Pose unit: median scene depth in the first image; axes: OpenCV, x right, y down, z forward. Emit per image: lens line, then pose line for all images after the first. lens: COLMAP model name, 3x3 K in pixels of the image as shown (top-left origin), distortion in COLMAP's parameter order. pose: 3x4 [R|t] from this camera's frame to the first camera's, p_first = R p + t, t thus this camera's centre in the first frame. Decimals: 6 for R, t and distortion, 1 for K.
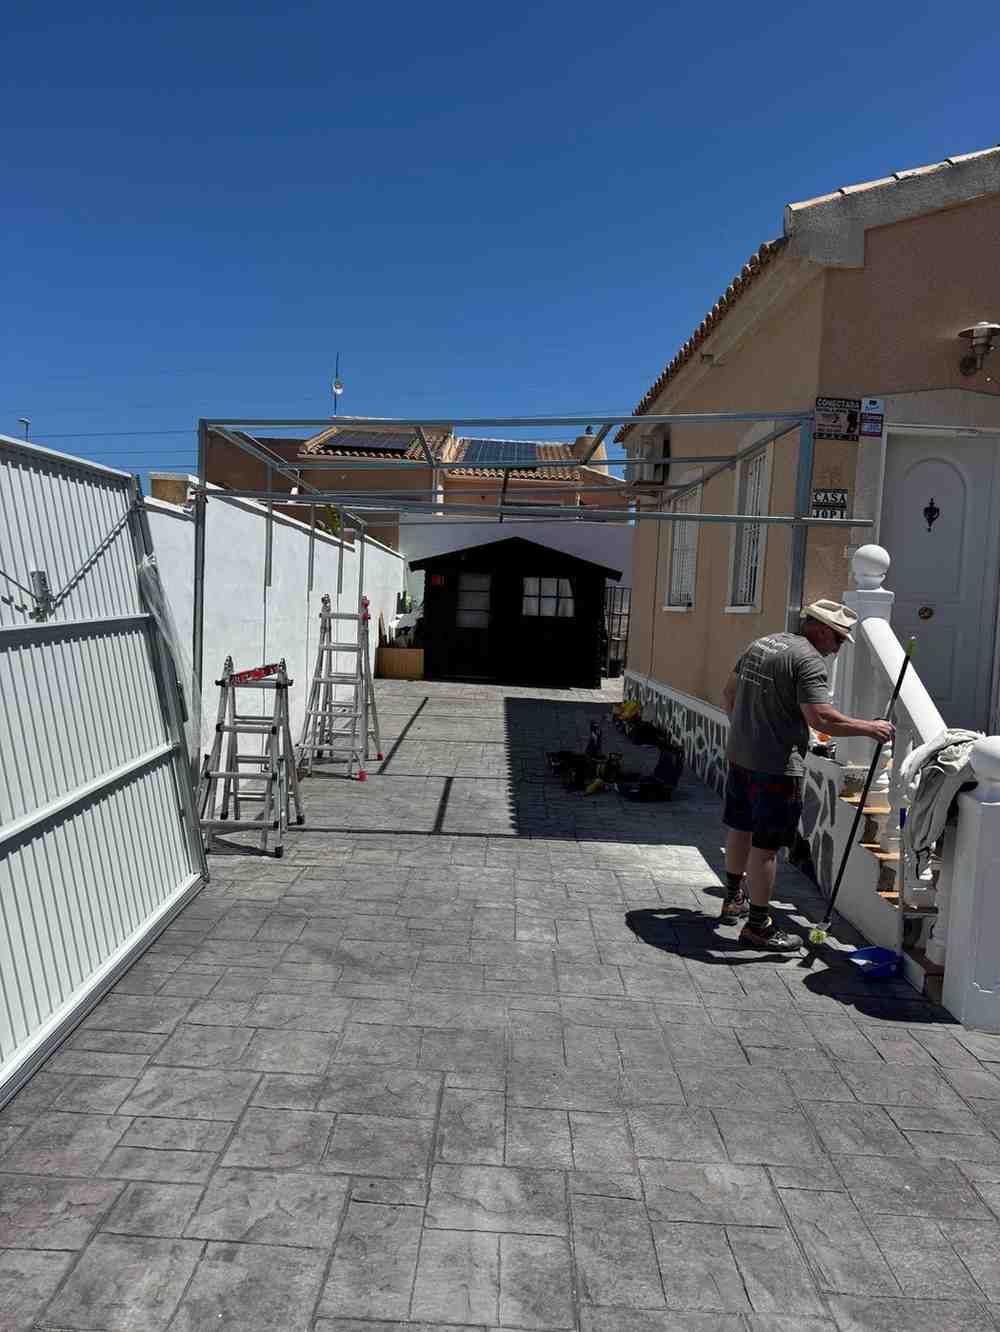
lens RADIAL K [[929.0, 0, 502.4], [0, 929.0, 666.4], [0, 0, 1]] dist [0.048249, -0.052010]
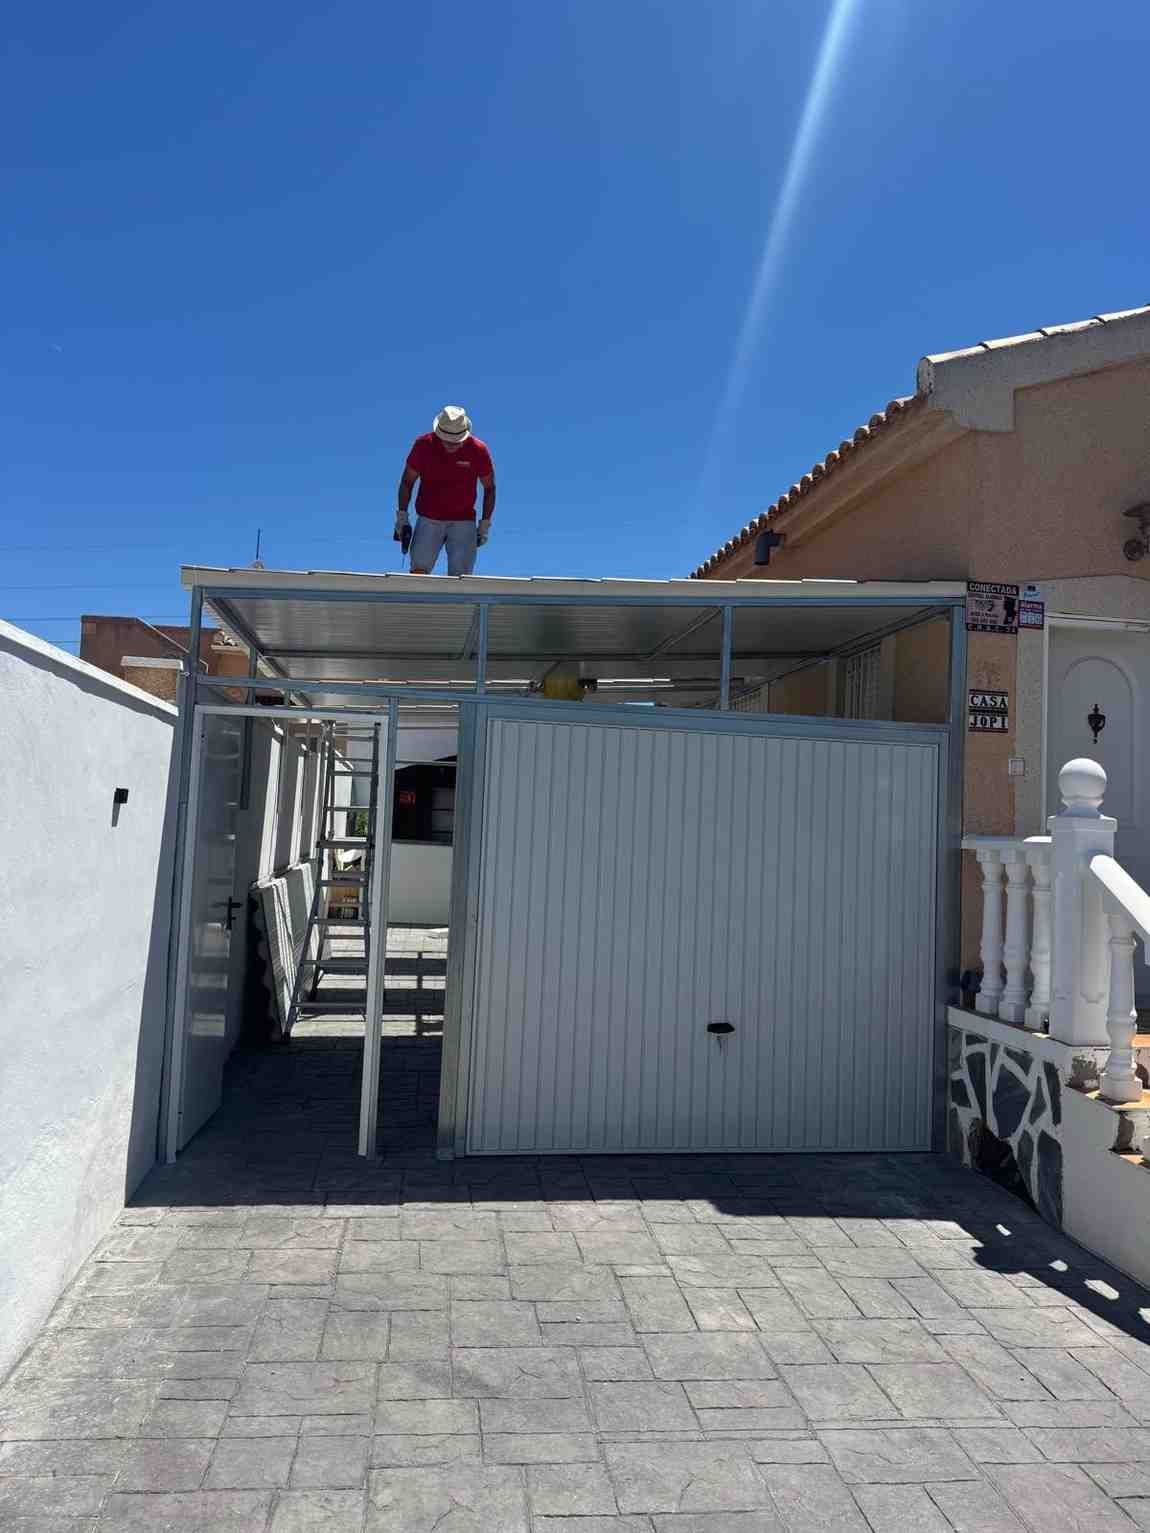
lens RADIAL K [[1060.0, 0, 569.6], [0, 1060.0, 771.1], [0, 0, 1]] dist [0.096559, -0.136428]
pose [[0.991381, 0.000977, 0.131007, -0.134772], [0.014271, 0.993216, -0.115401, -0.017333], [-0.130231, 0.116276, 0.984642, 0.134635]]
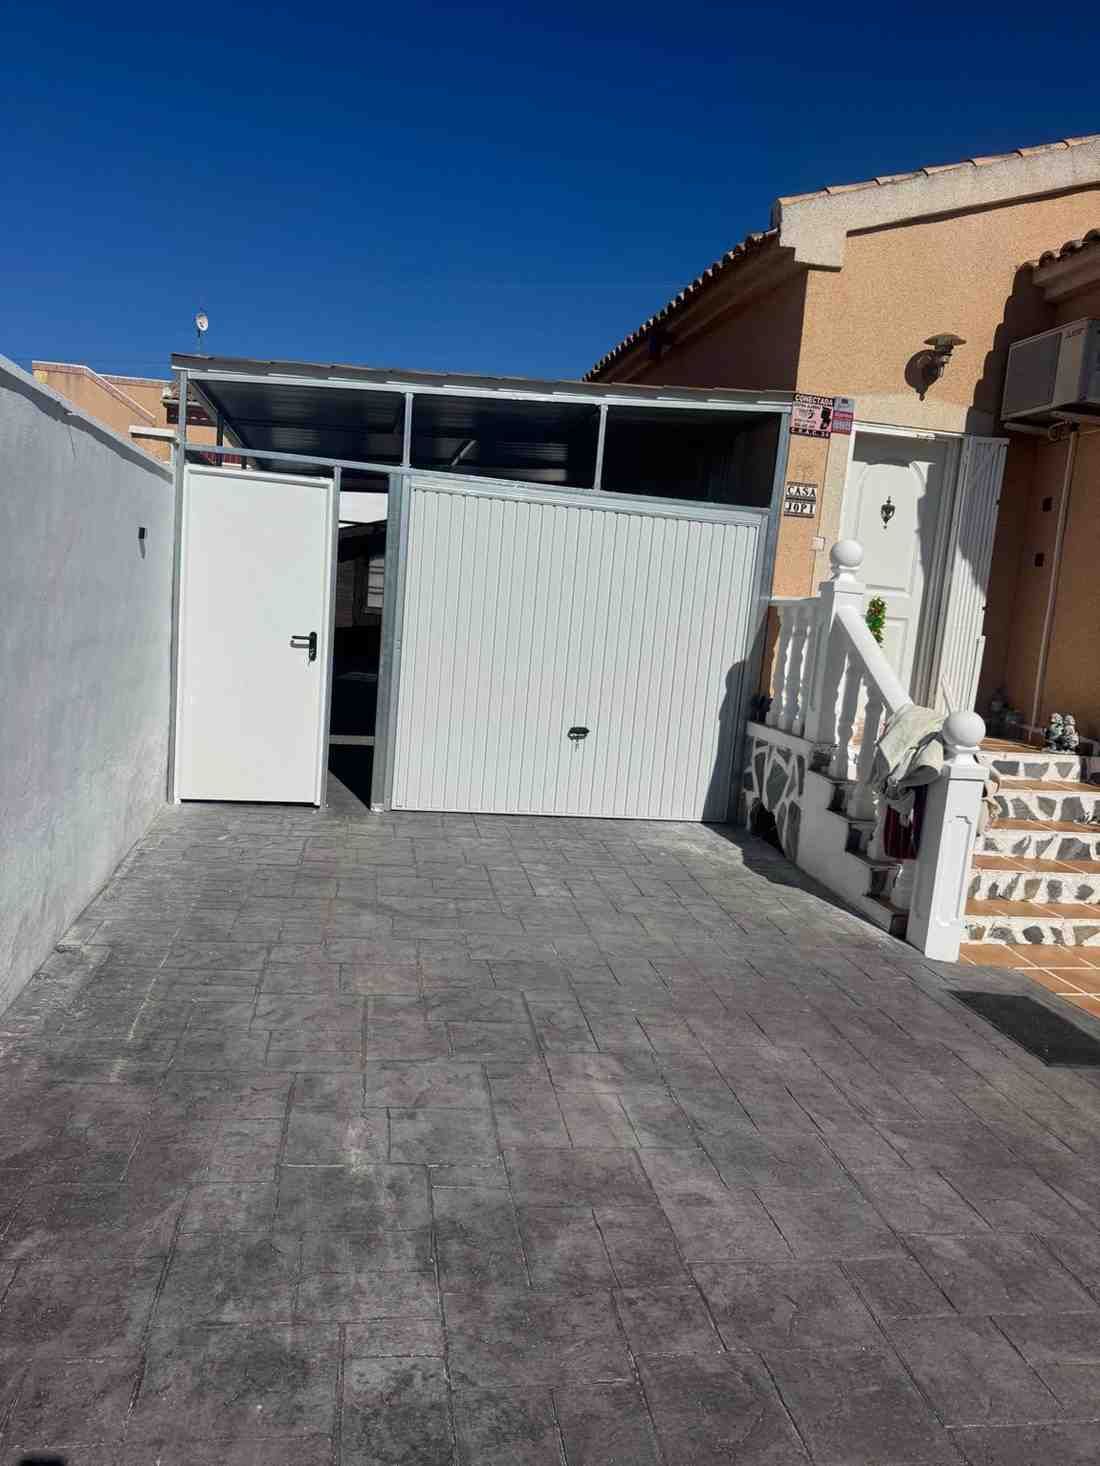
lens RADIAL K [[1013.7, 0, 544.8], [0, 1013.7, 737.4], [0, 0, 1]] dist [0.096559, -0.136428]
pose [[0.984747, 0.011285, 0.173626, -0.132557], [-0.024992, 0.996721, 0.076963, 0.014213], [-0.172188, -0.080128, 0.981800, -0.105453]]
